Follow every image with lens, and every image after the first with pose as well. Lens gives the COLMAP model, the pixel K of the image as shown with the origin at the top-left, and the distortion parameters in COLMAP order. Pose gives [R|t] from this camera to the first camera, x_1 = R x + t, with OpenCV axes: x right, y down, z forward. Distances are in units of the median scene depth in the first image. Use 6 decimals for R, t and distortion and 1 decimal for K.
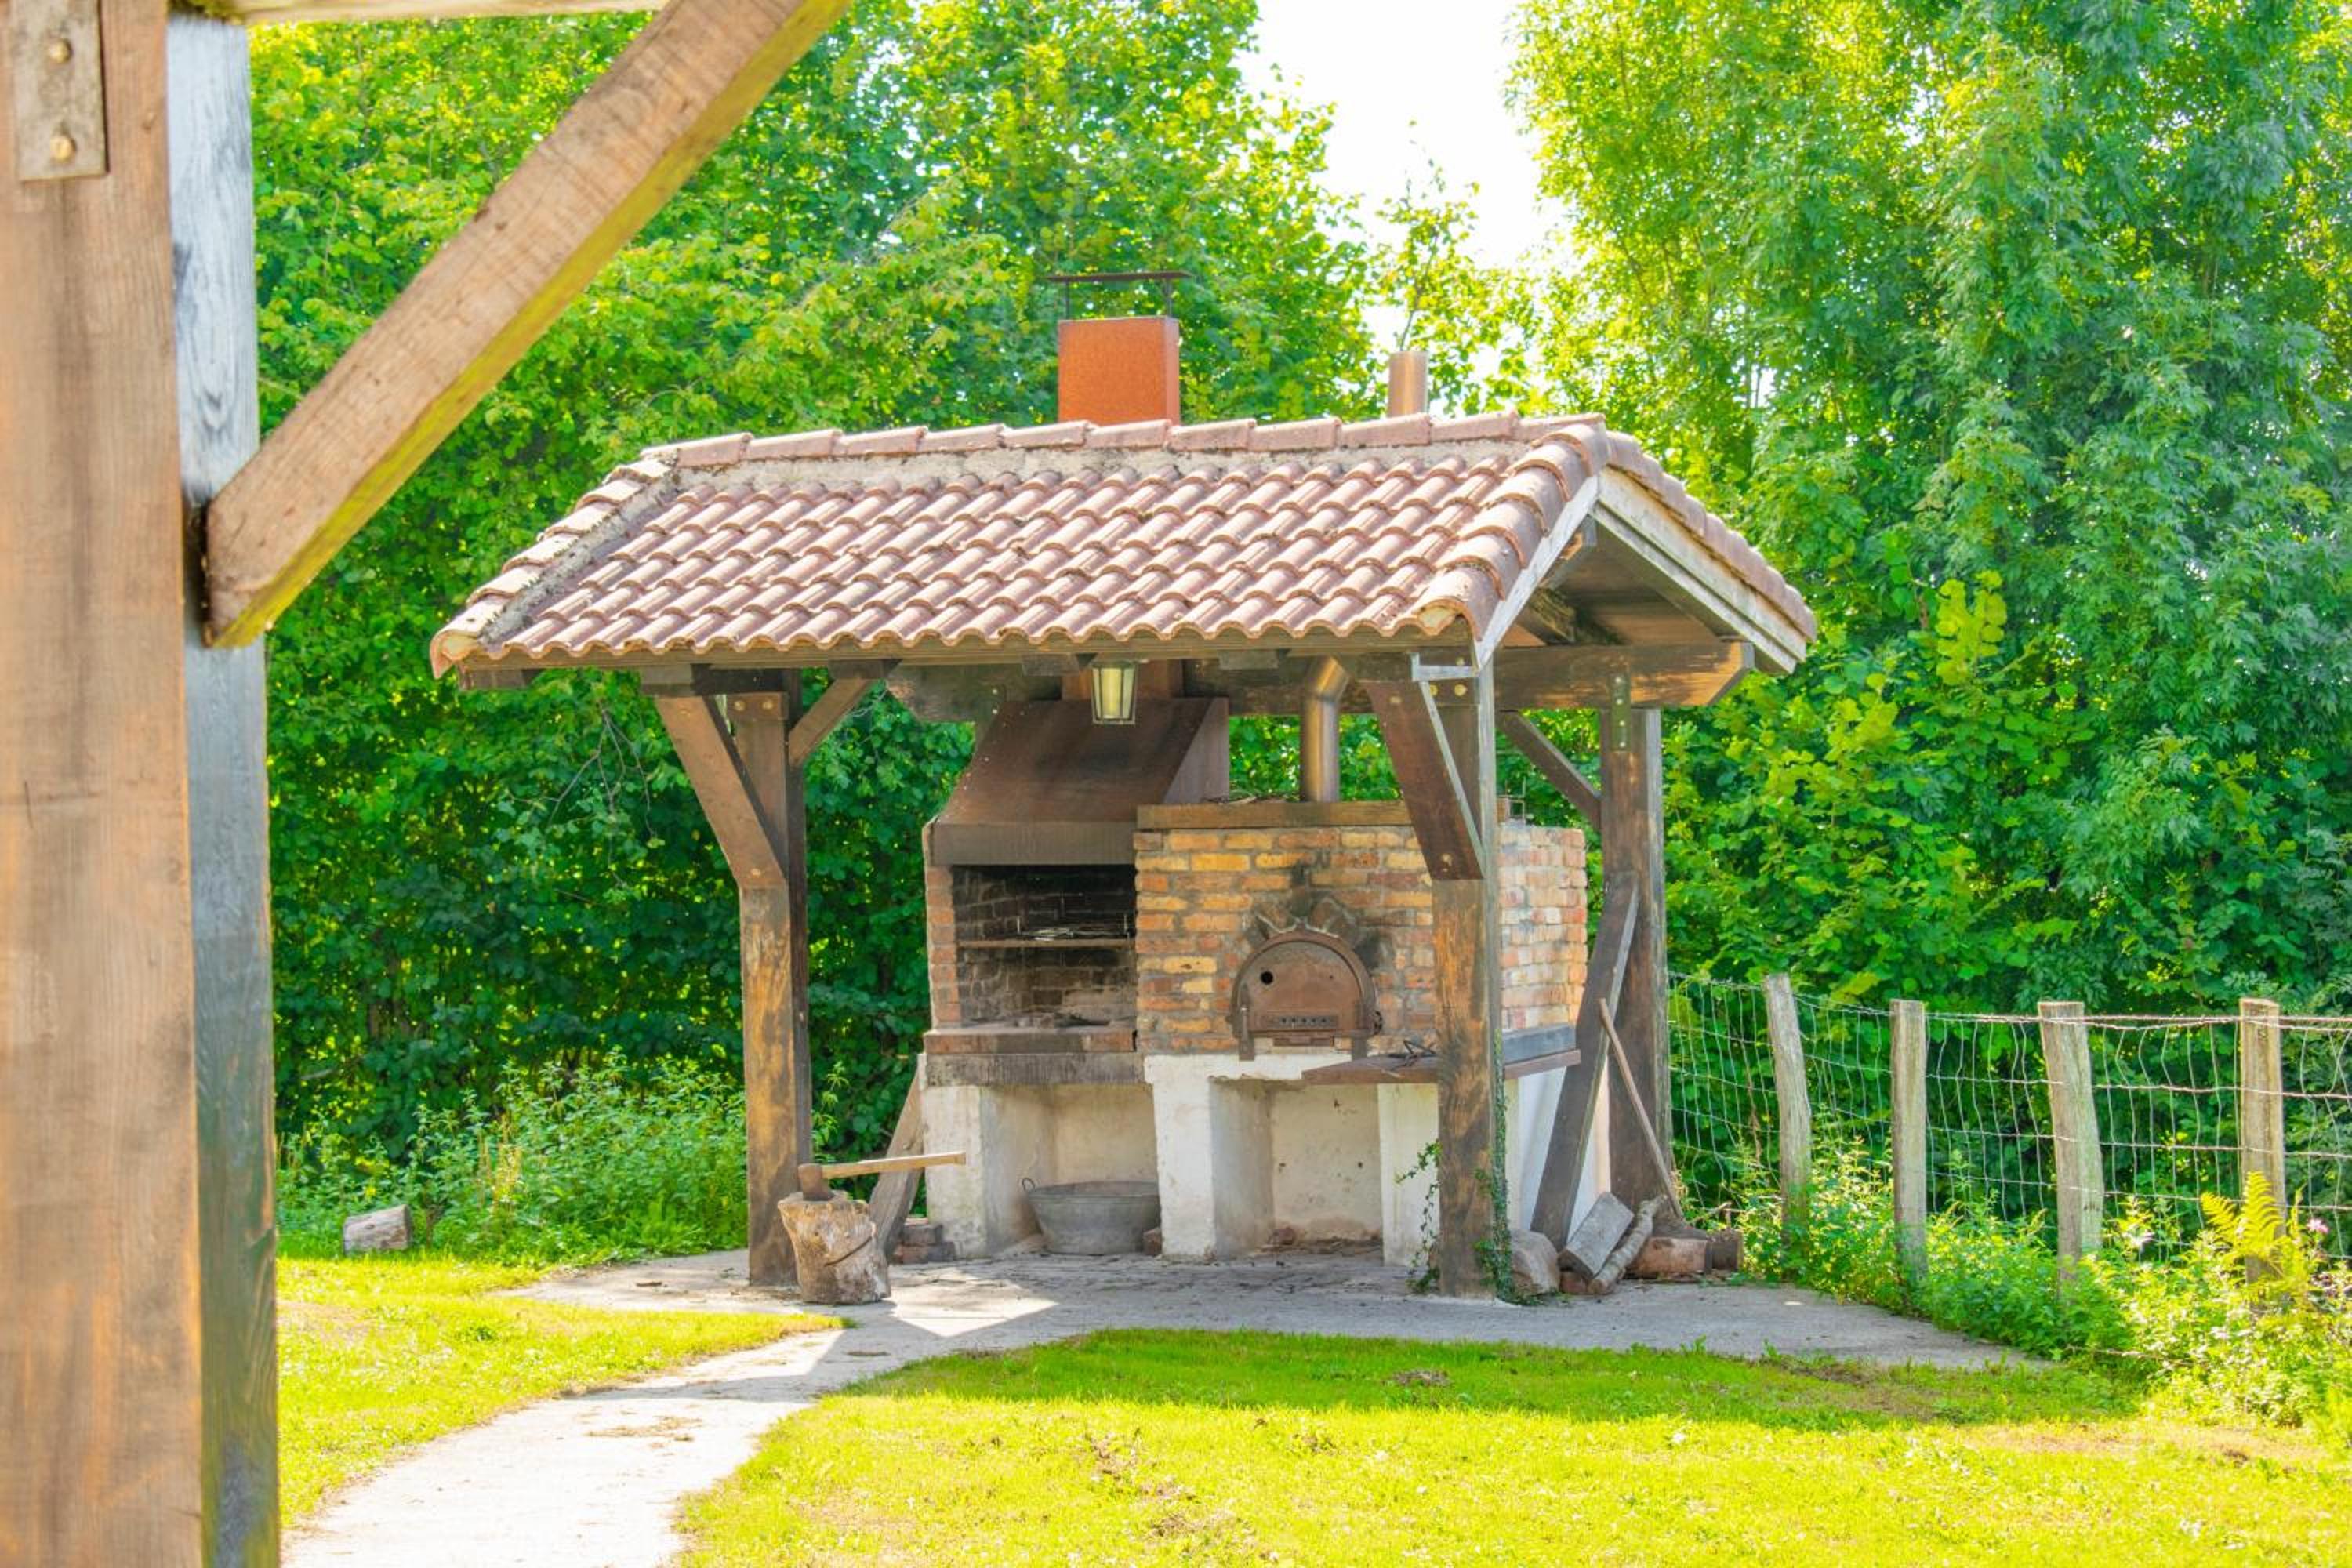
lens RADIAL K [[5223.7, 0, 1176.0], [0, 5223.7, 784.0], [0, 0, 1]] dist [0.082252, 0.342952]
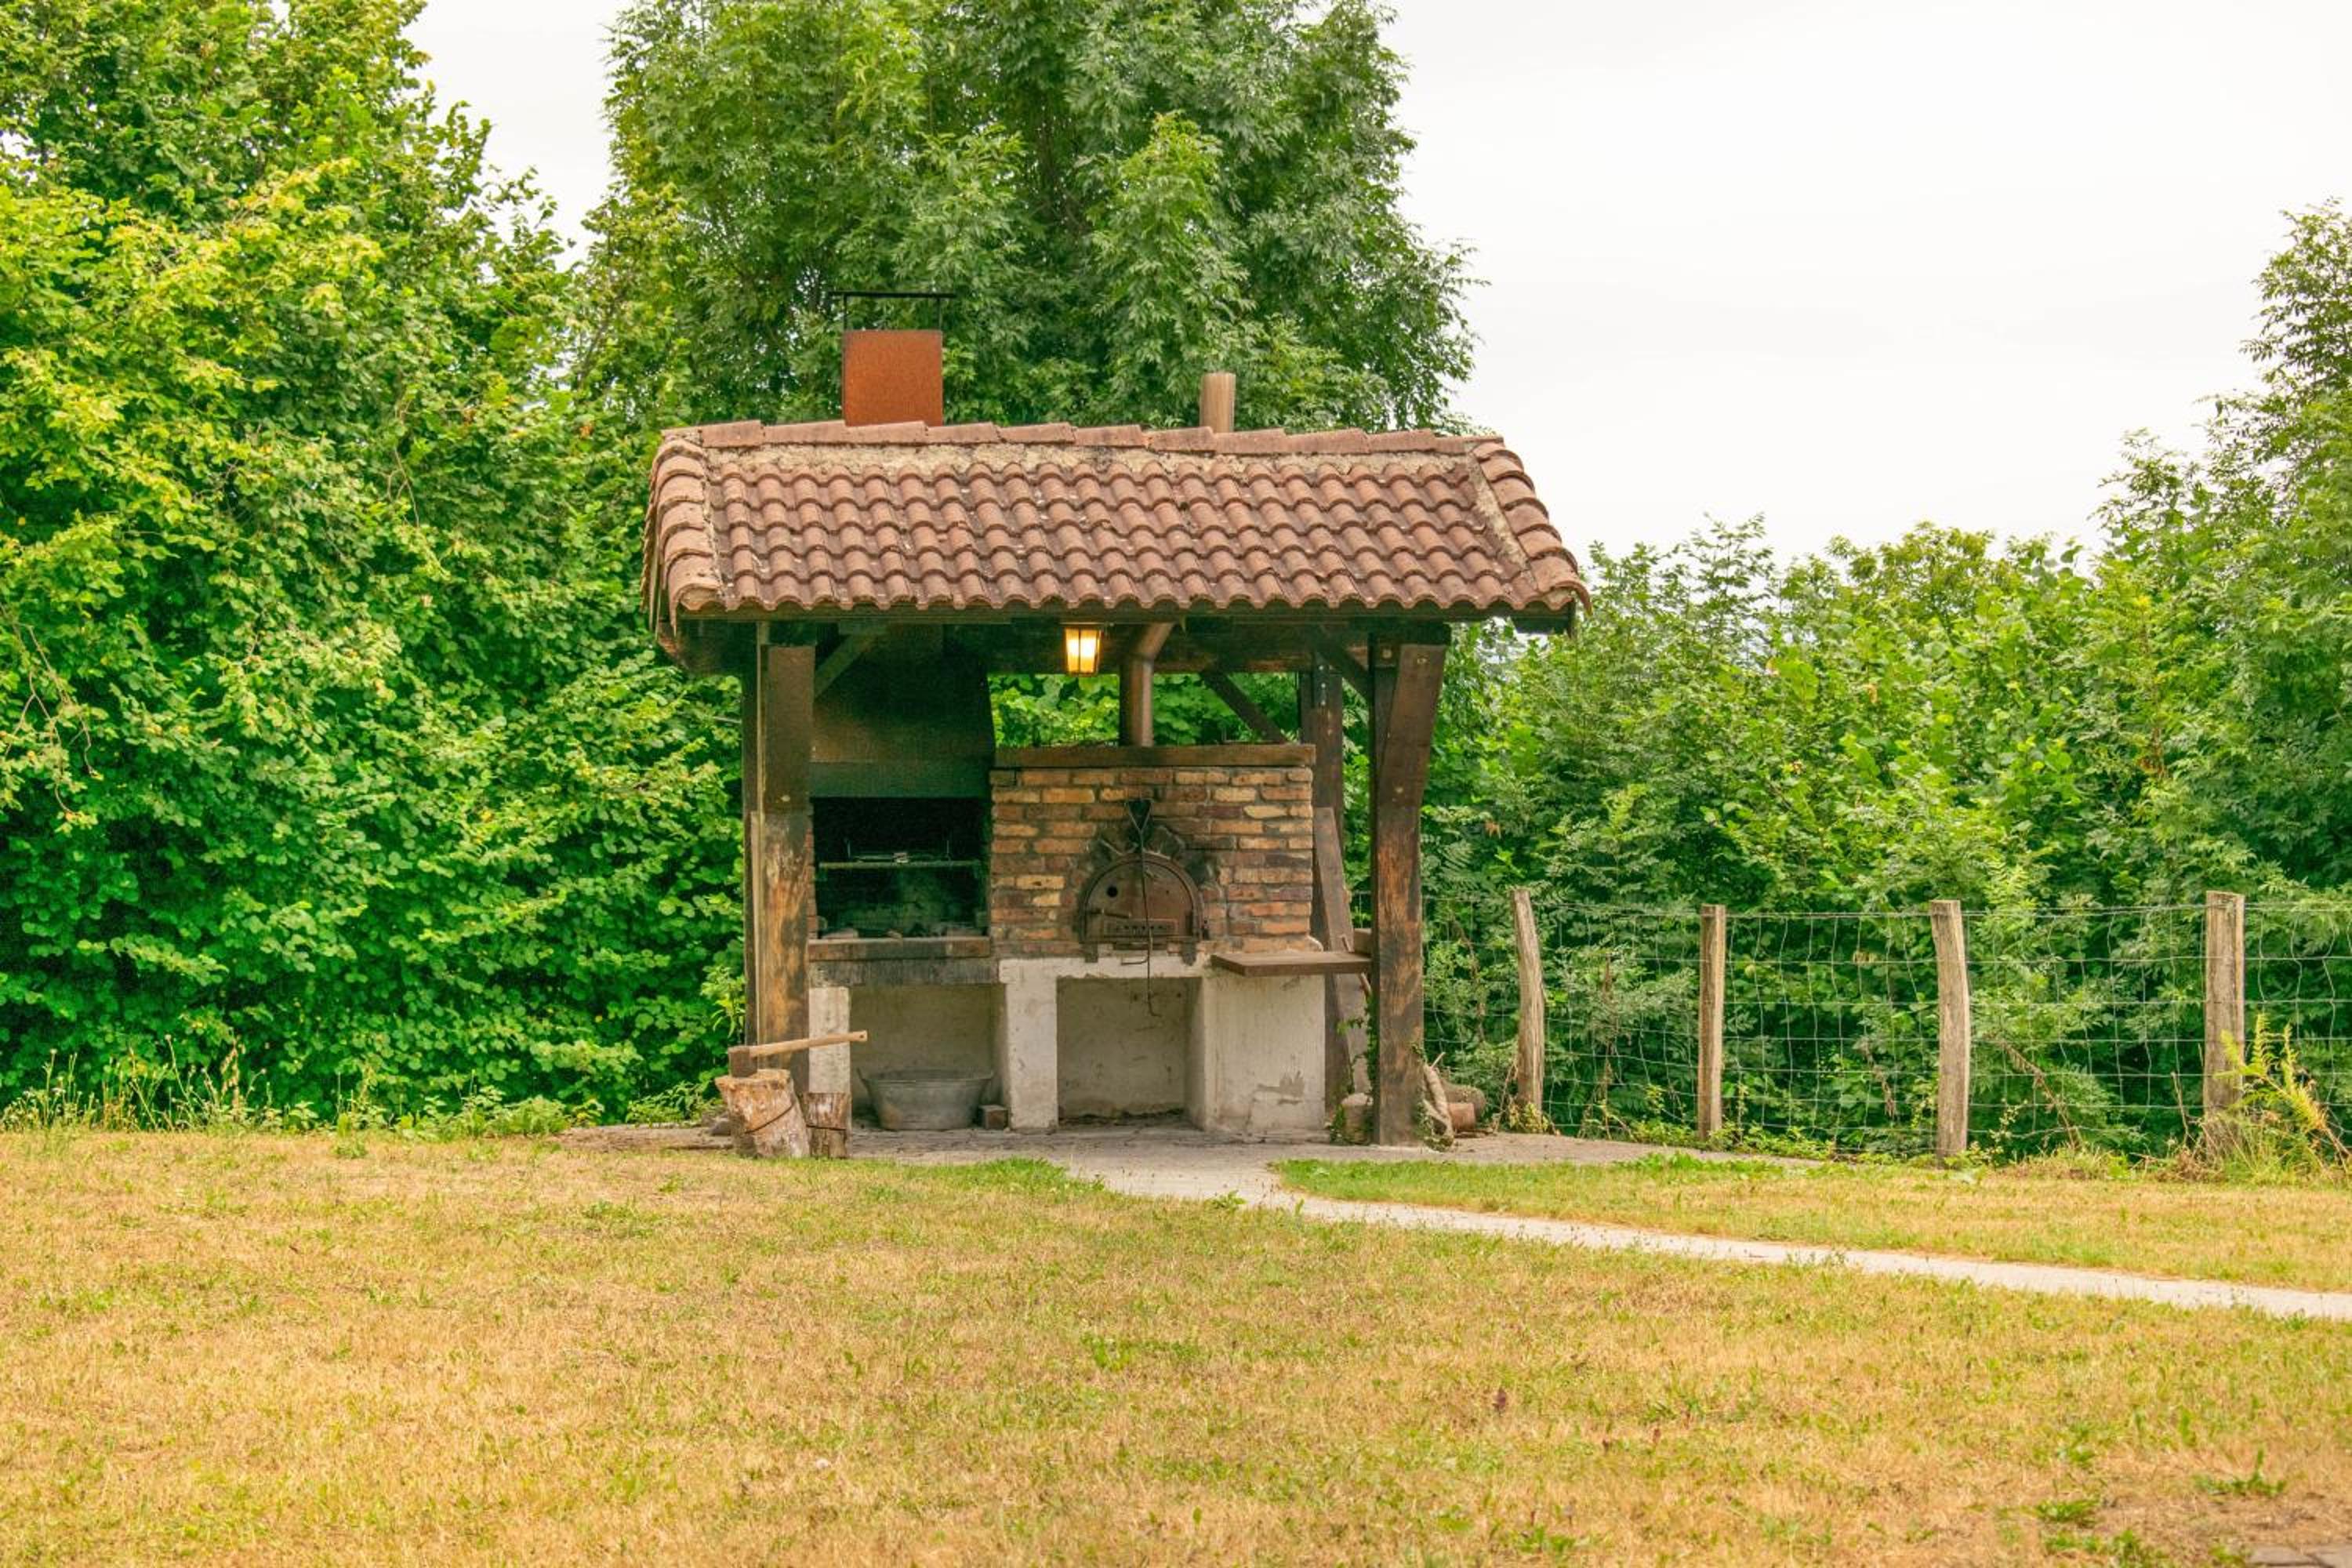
lens RADIAL K [[5223.7, 0, 1176.0], [0, 5223.7, 784.0], [0, 0, 1]] dist [0.082252, 0.342952]
pose [[0.897579, 0.009895, 0.440743, -0.491620], [-0.009707, 0.999949, -0.002682, 0.015178], [-0.440747, -0.001870, 0.897629, -0.078059]]
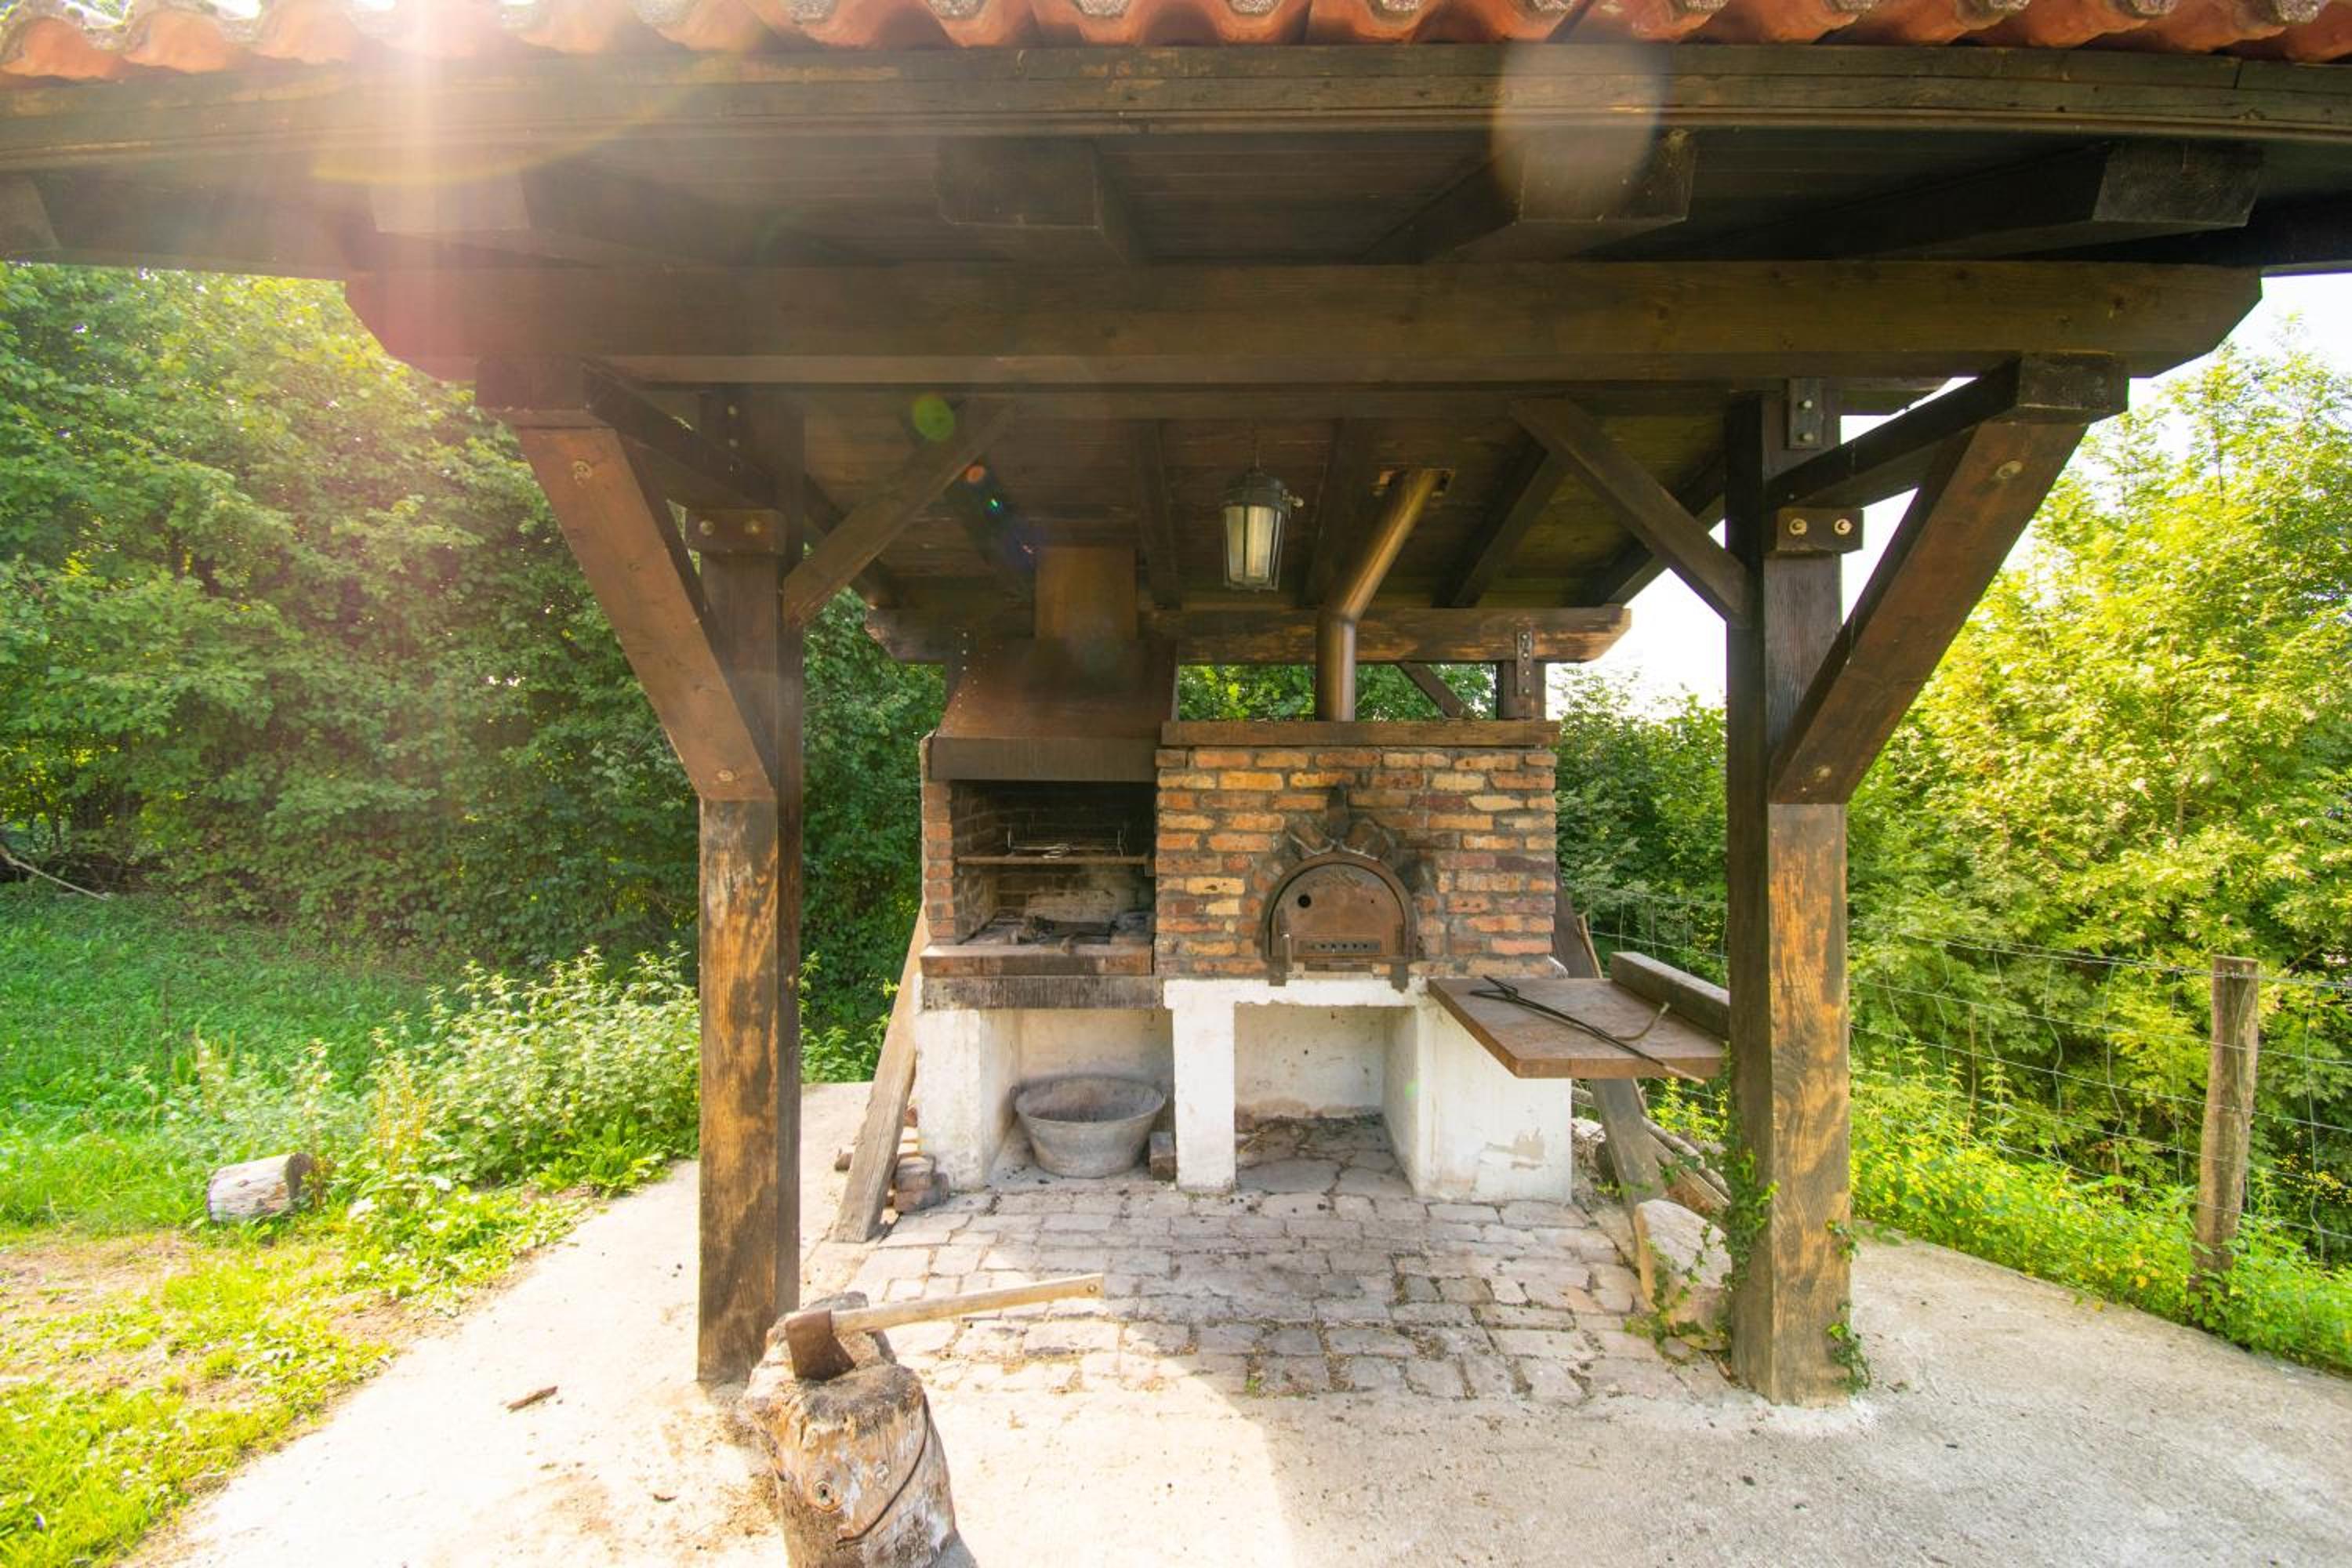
lens RADIAL K [[1028.3, 0, 1182.6], [0, 1028.3, 761.9], [0, 0, 1]] dist [0.024188, -0.025941]
pose [[0.951296, 0.028184, 0.306988, -0.062460], [-0.021134, 0.999432, -0.026266, 0.016659], [-0.307554, 0.018499, 0.951351, 0.817593]]
